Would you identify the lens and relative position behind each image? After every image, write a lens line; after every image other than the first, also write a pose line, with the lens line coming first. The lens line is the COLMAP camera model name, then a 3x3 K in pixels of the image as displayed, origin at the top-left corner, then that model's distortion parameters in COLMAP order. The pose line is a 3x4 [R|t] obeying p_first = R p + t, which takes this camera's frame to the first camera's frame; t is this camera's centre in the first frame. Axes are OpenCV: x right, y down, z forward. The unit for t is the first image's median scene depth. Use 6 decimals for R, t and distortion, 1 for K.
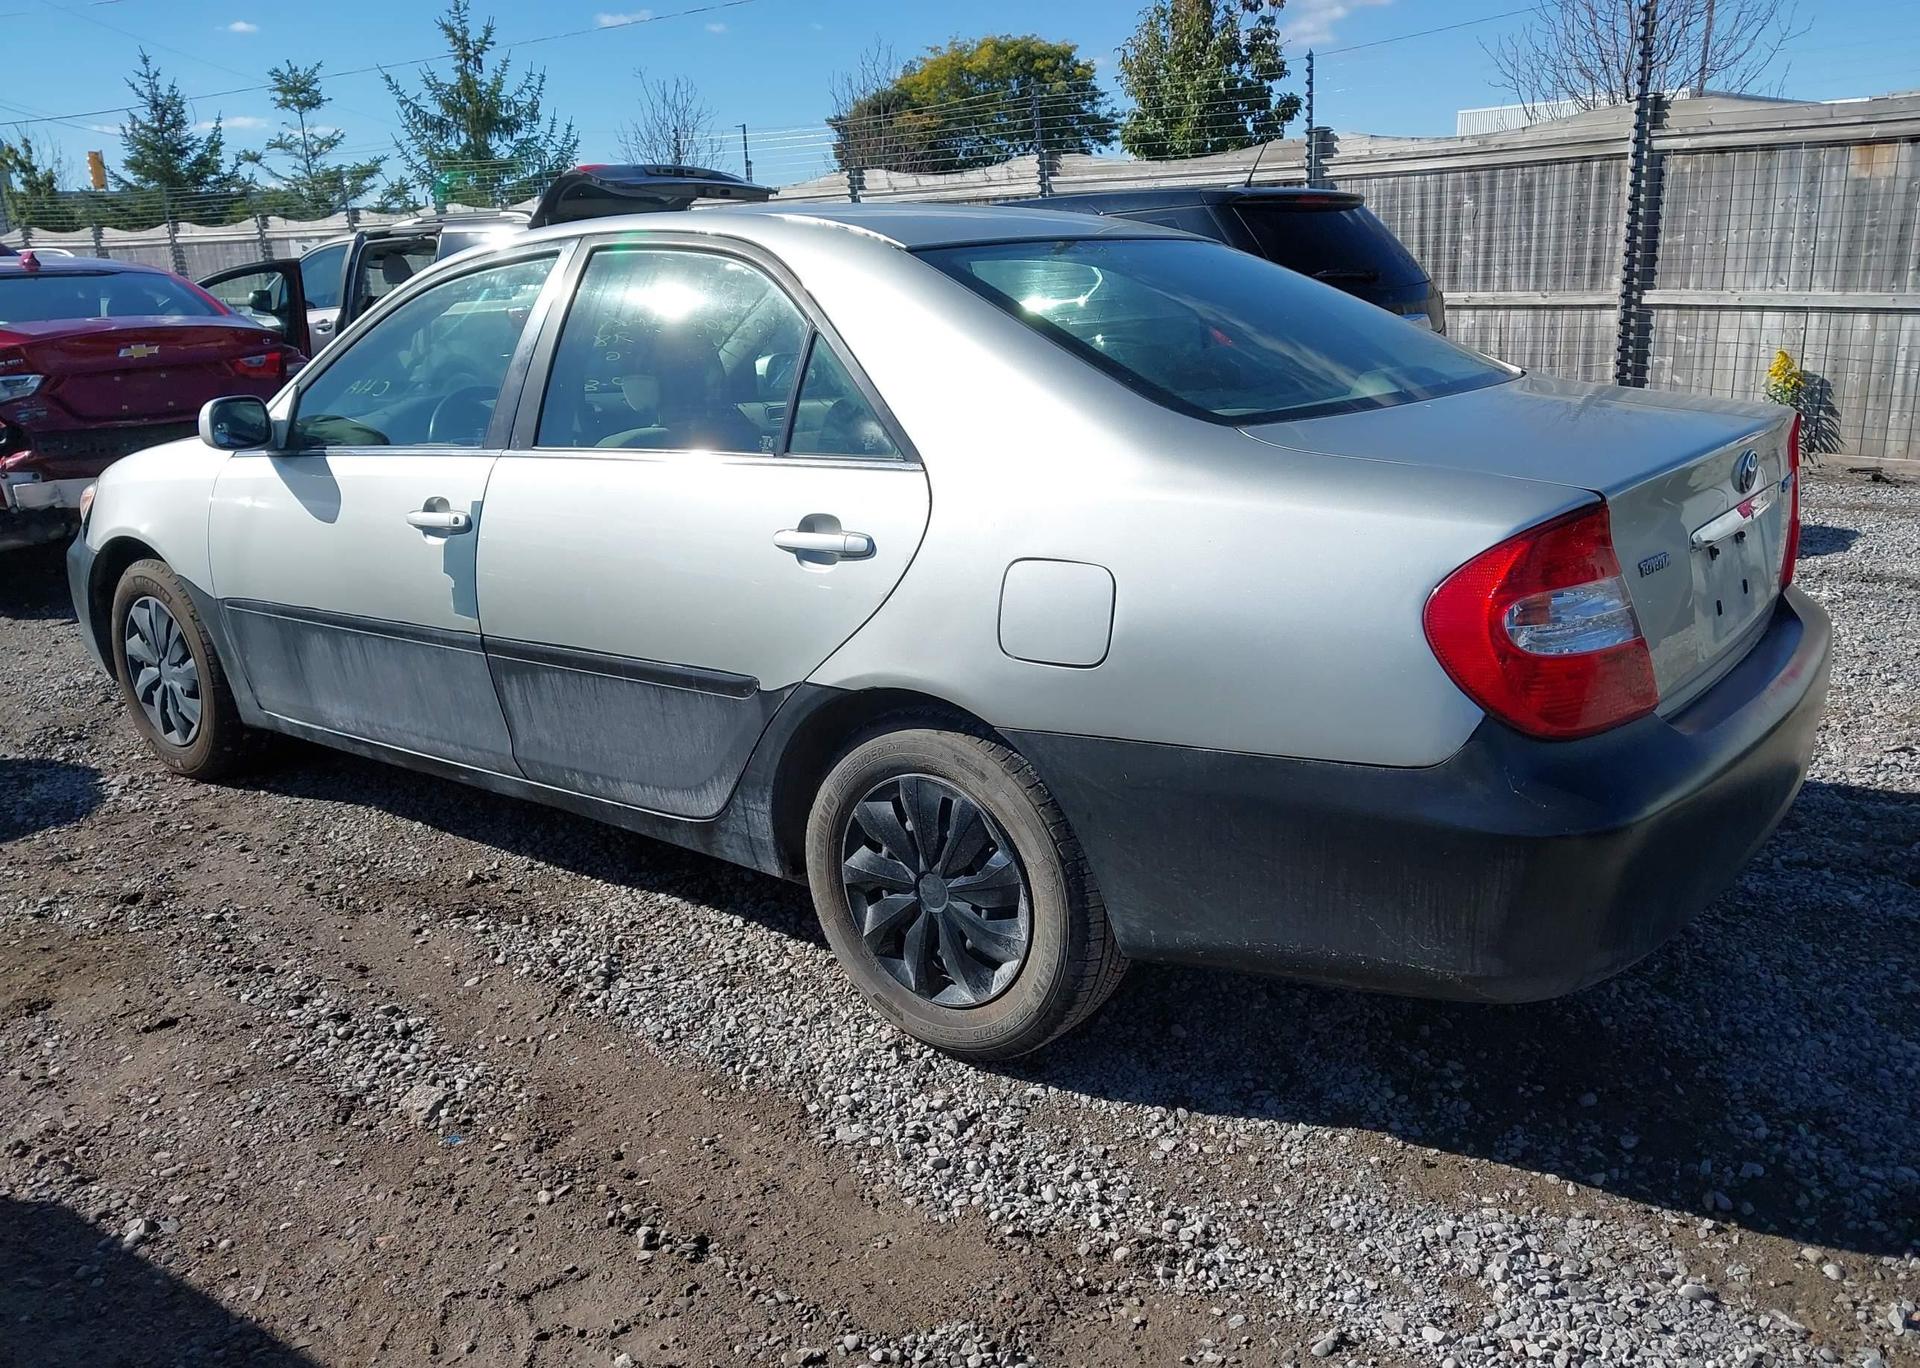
lens RADIAL K [[1527.4, 0, 956.6], [0, 1527.4, 682.3], [0, 0, 1]] dist [0.011784, -0.013450]
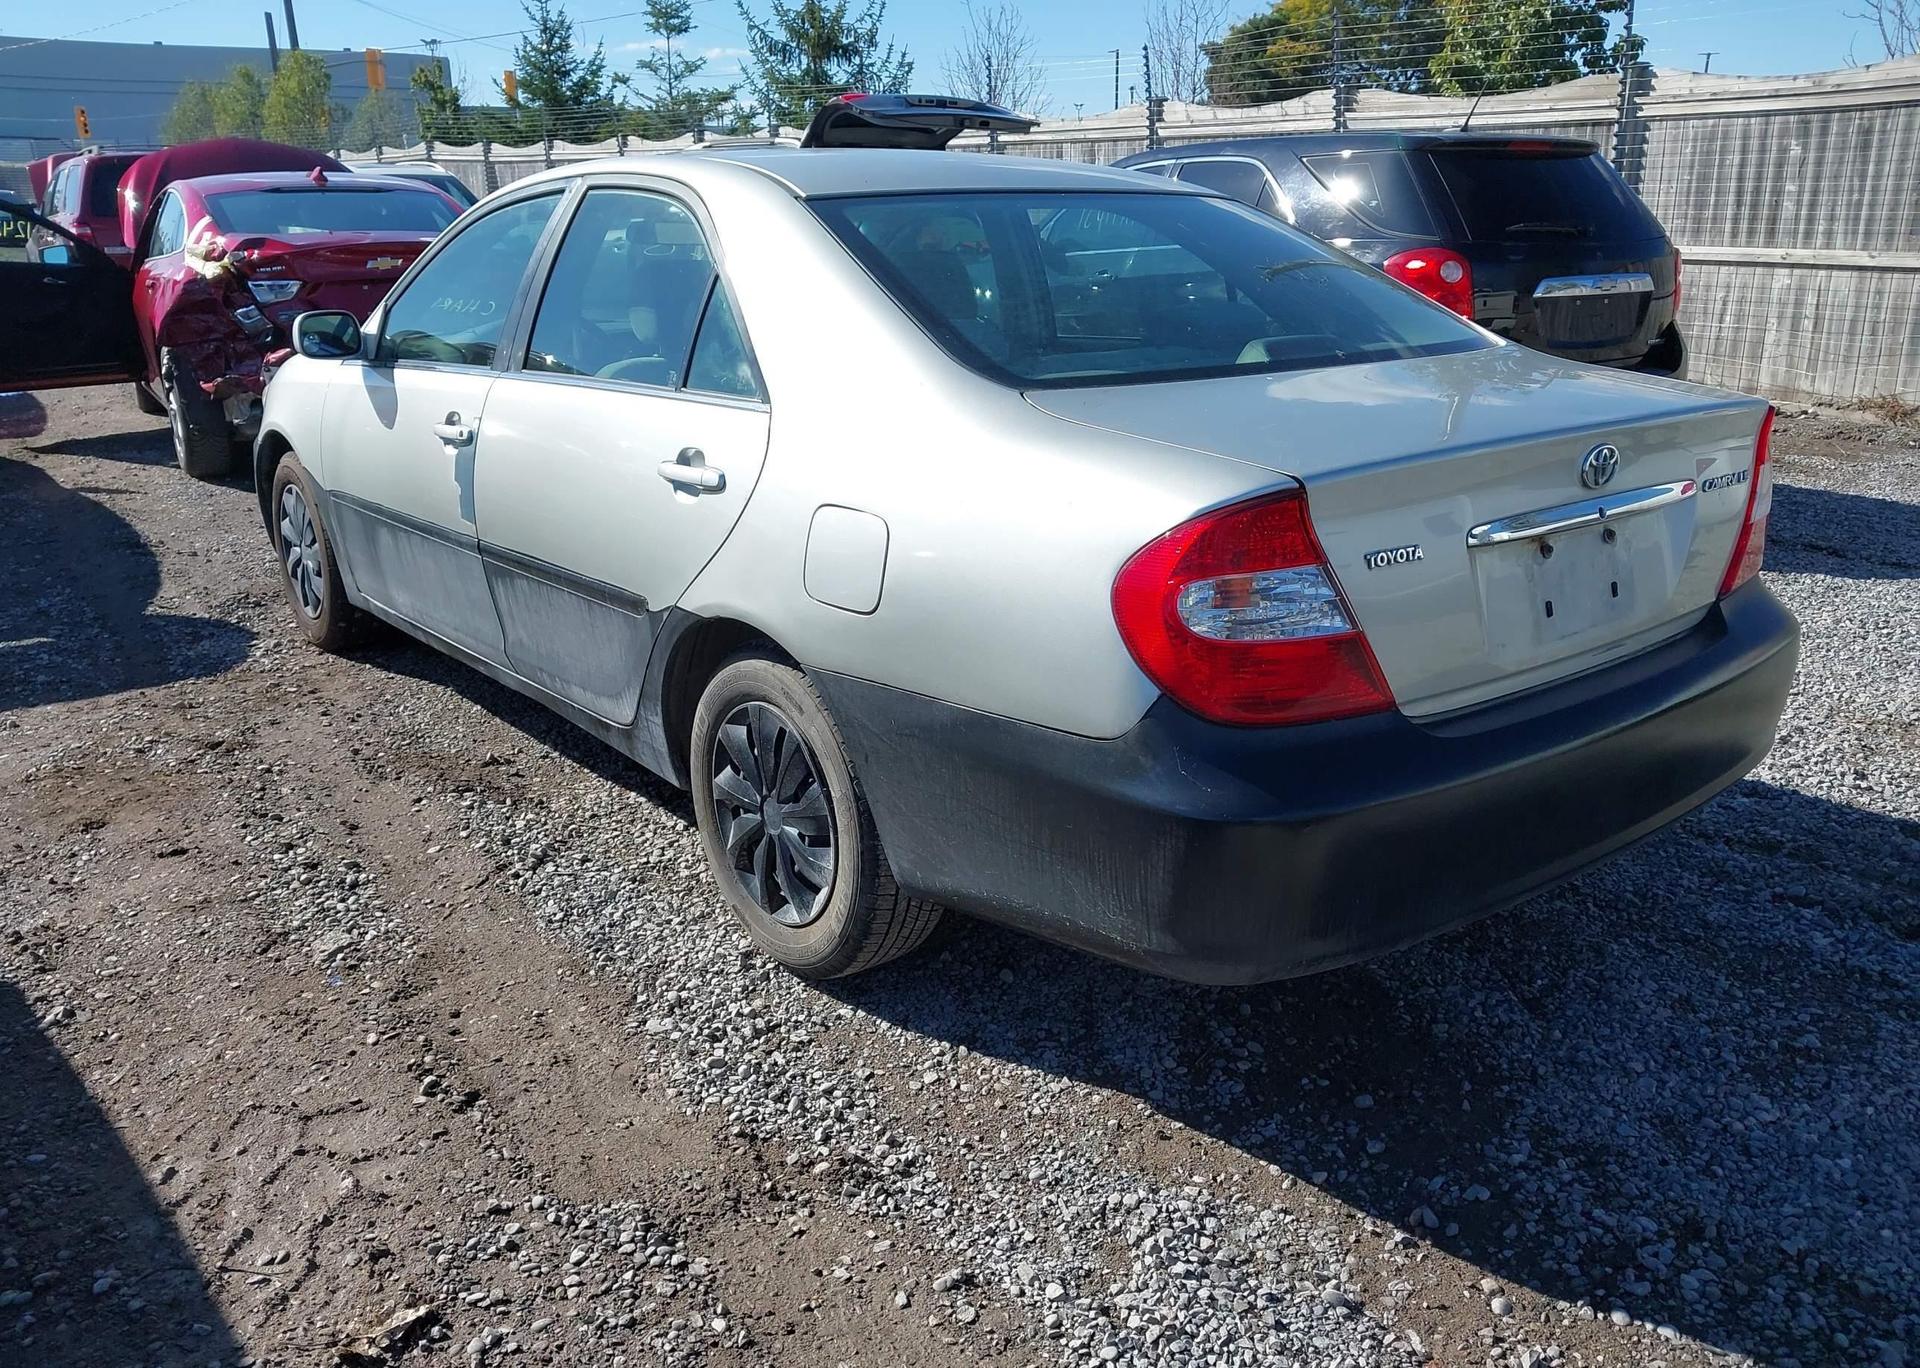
lens RADIAL K [[1527.4, 0, 969.3], [0, 1527.4, 681.0], [0, 0, 1]] dist [0.011784, -0.013450]
pose [[0.971853, 0.096295, -0.215011, 0.320272], [-0.087043, 0.994841, 0.052114, -0.020485], [0.218920, -0.031932, 0.975220, 0.001415]]
